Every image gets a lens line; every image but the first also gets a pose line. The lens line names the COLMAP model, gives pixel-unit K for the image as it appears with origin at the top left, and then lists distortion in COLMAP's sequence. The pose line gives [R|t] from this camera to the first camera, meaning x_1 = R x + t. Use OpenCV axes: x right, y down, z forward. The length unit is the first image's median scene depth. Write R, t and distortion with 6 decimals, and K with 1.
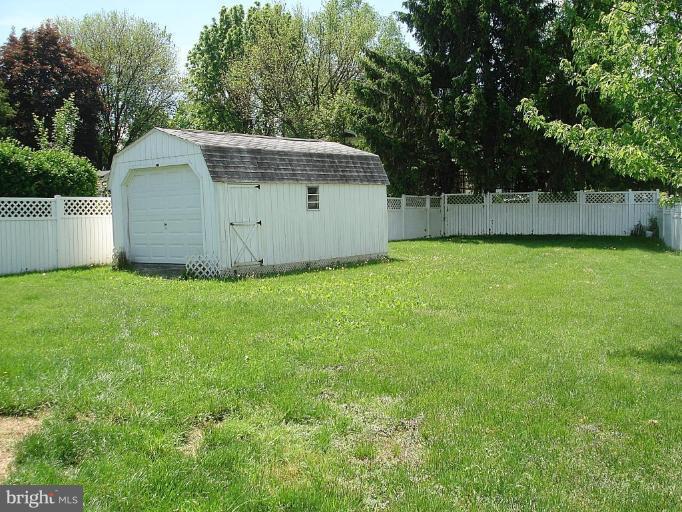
lens RADIAL K [[753.8, 0, 341.8], [0, 753.8, 256.6], [0, 0, 1]] dist [-0.105326, 0.000000]
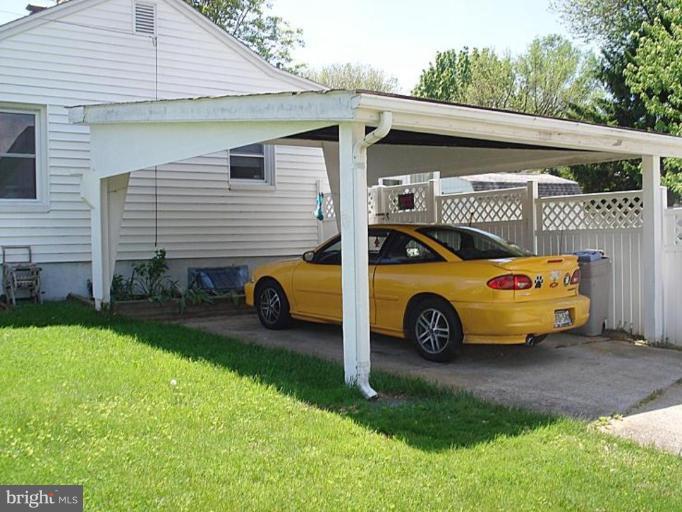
lens RADIAL K [[753.8, 0, 339.0], [0, 753.8, 255.1], [0, 0, 1]] dist [-0.105326, 0.000000]
pose [[0.963168, -0.014598, -0.268503, -0.003957], [0.005616, 0.999400, -0.034188, 0.016141], [0.268841, 0.031421, 0.962672, -0.155040]]
